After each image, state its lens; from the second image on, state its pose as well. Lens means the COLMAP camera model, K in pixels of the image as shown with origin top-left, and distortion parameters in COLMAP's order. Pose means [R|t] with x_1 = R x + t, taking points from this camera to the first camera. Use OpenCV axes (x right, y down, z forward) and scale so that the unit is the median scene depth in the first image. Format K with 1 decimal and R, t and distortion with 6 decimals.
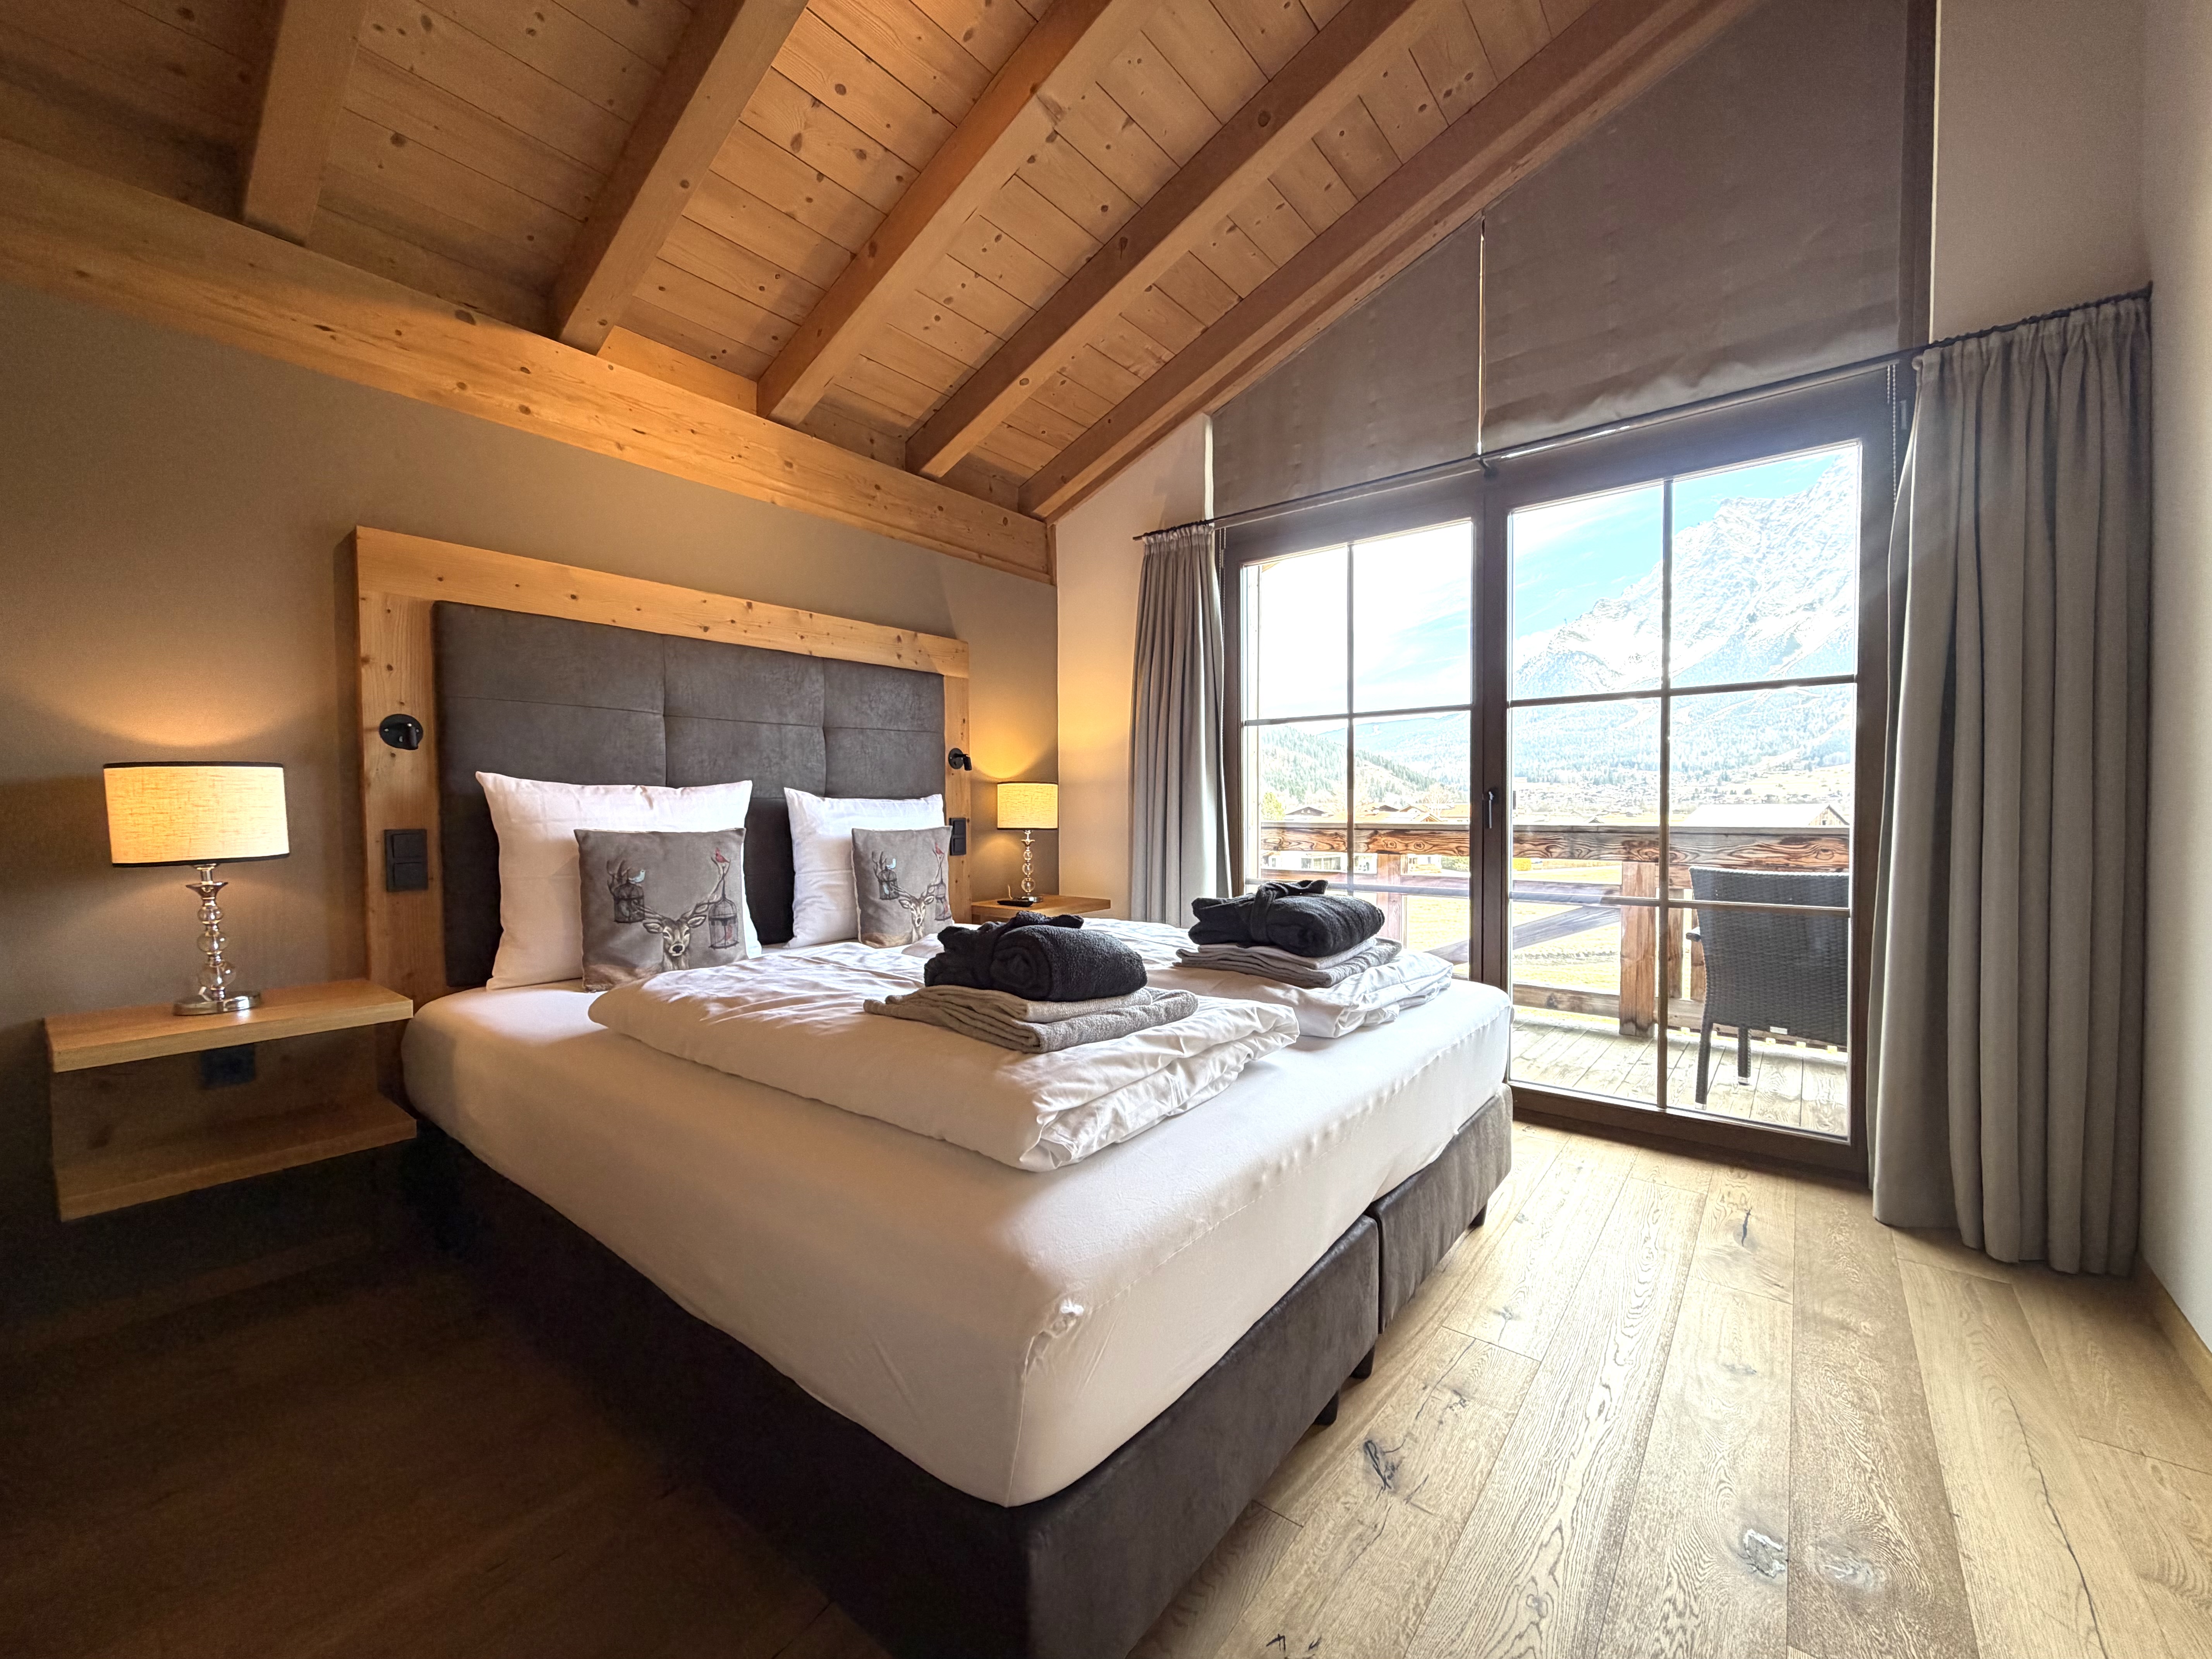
lens RADIAL K [[885.4, 0, 1109.6], [0, 885.4, 834.4], [0, 0, 1]] dist [0.000600, -0.000084]
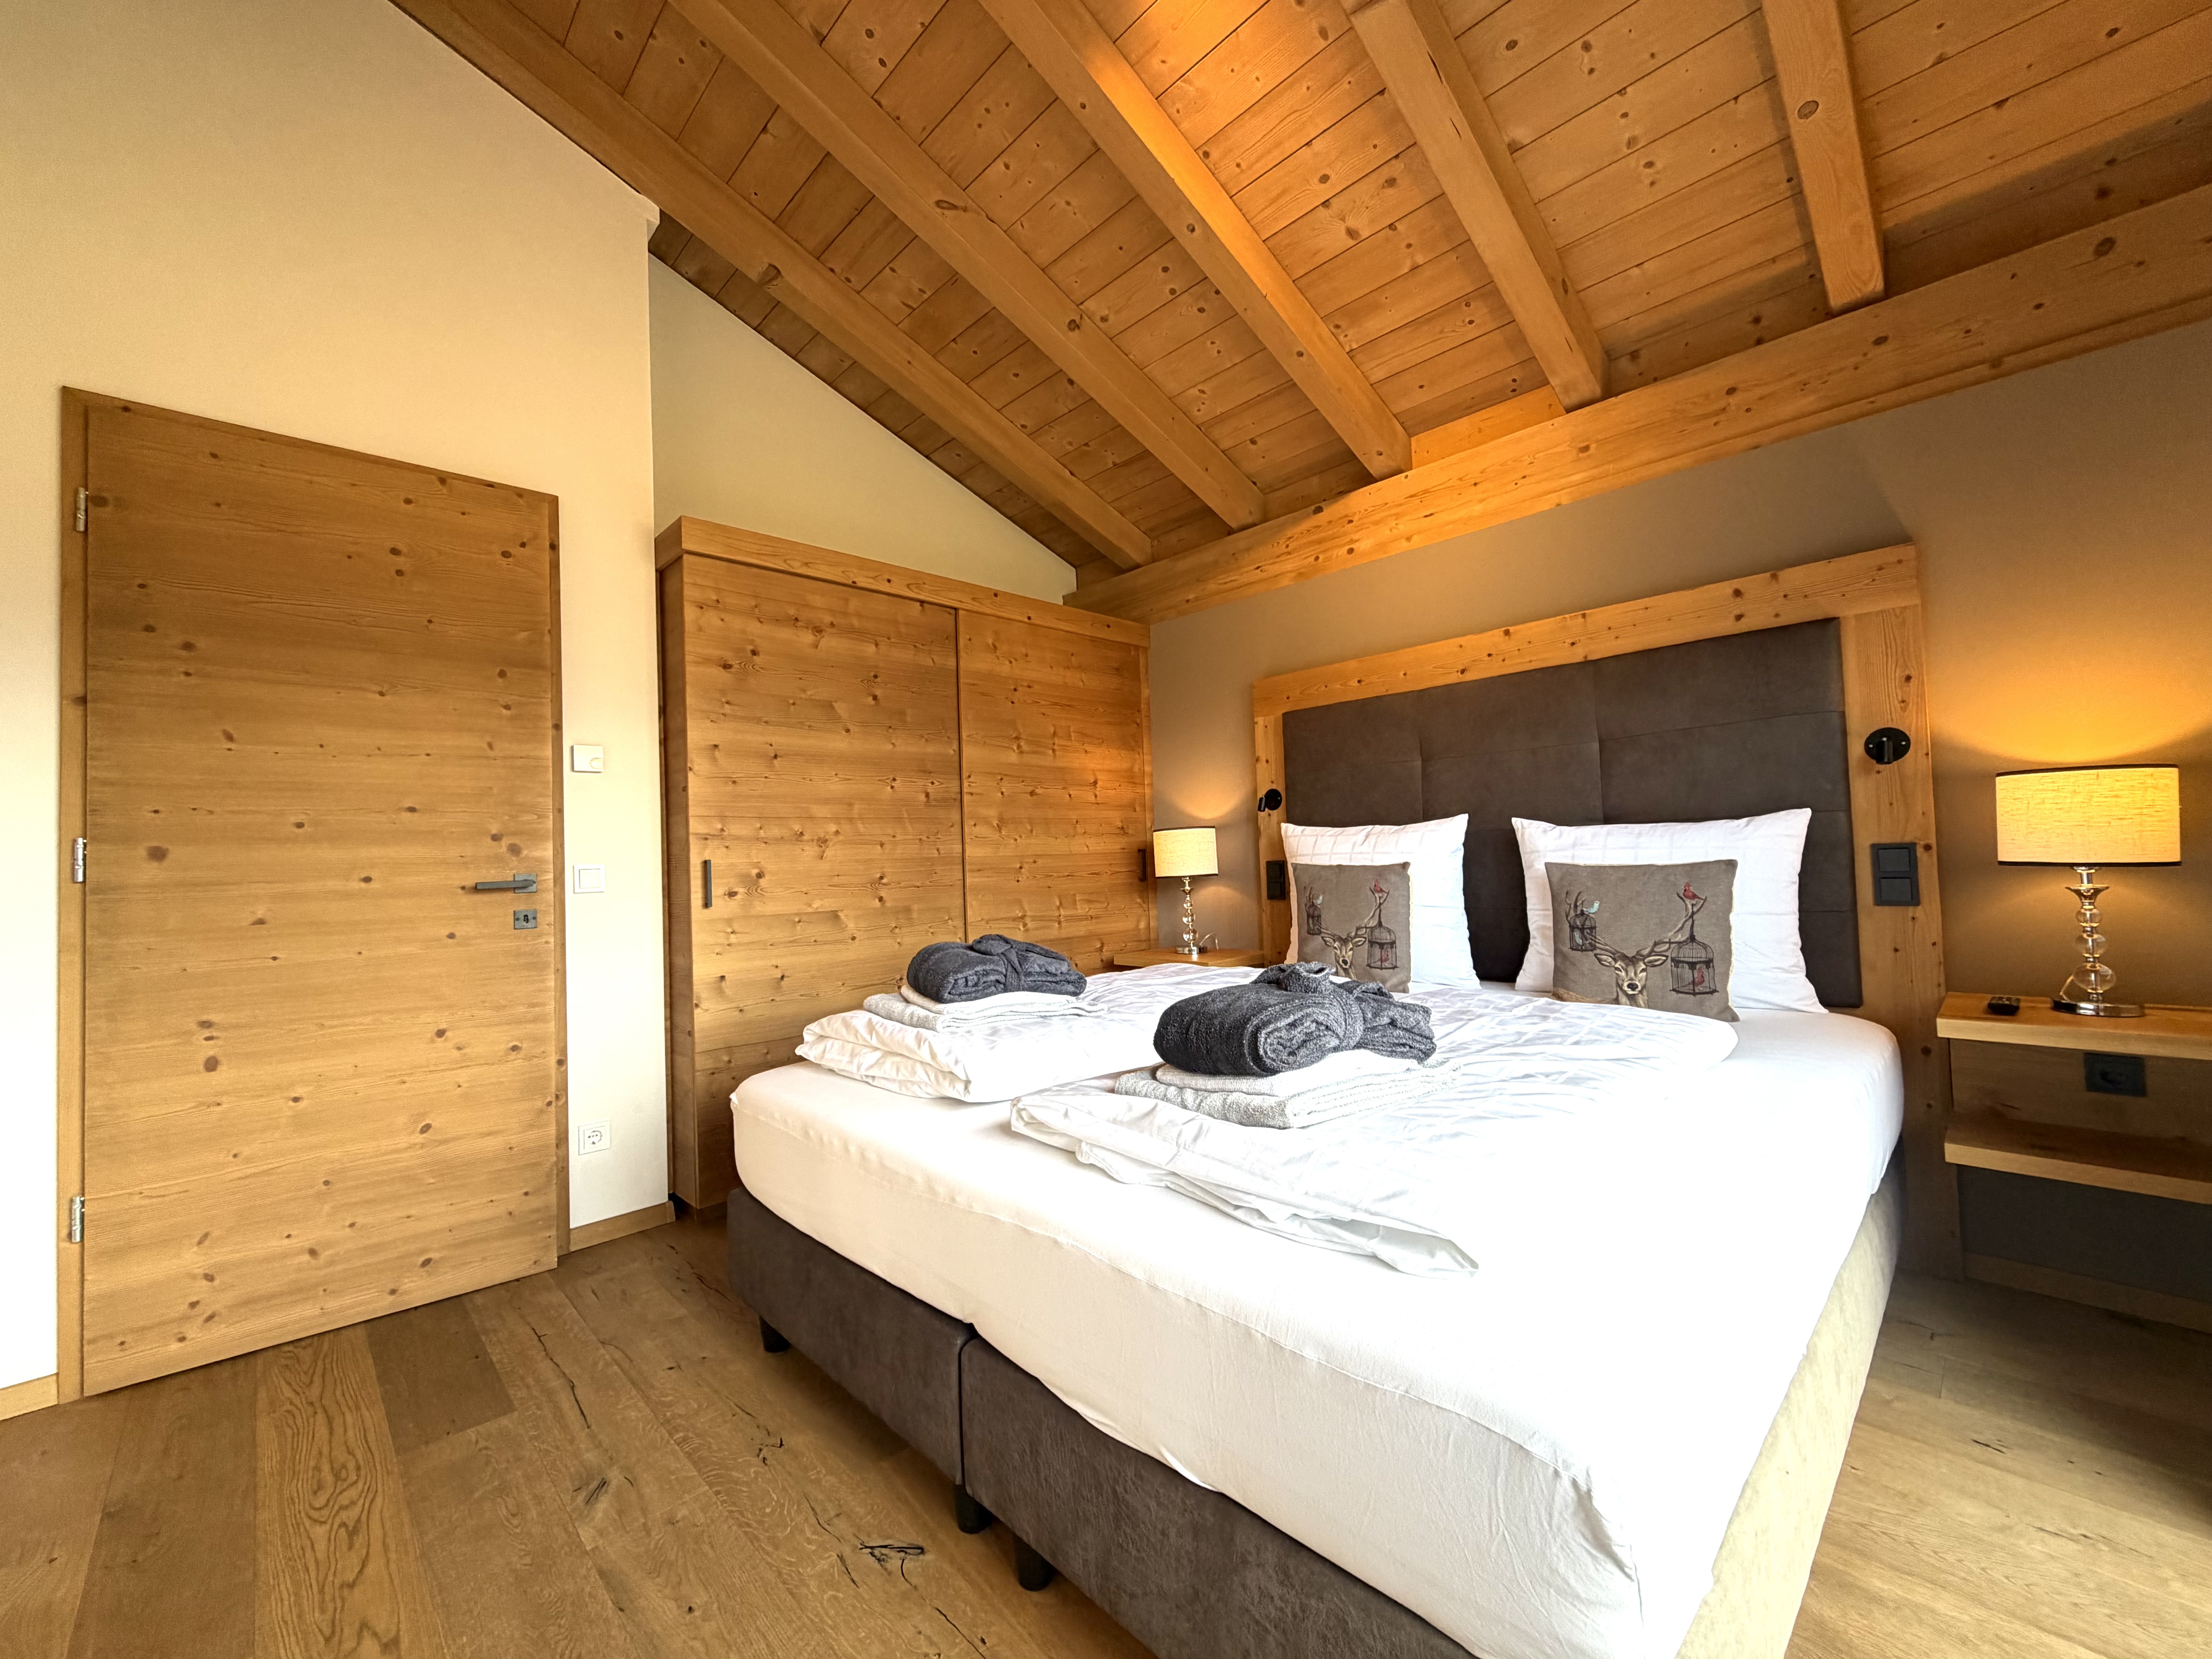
lens RADIAL K [[885.4, 0, 1109.6], [0, 885.4, 834.4], [0, 0, 1]] dist [0.000600, -0.000084]
pose [[-0.136636, -0.008107, -0.990588, 0.641288], [0.012208, 0.999877, -0.009867, -0.031751], [0.990546, -0.013441, -0.136521, 0.713726]]
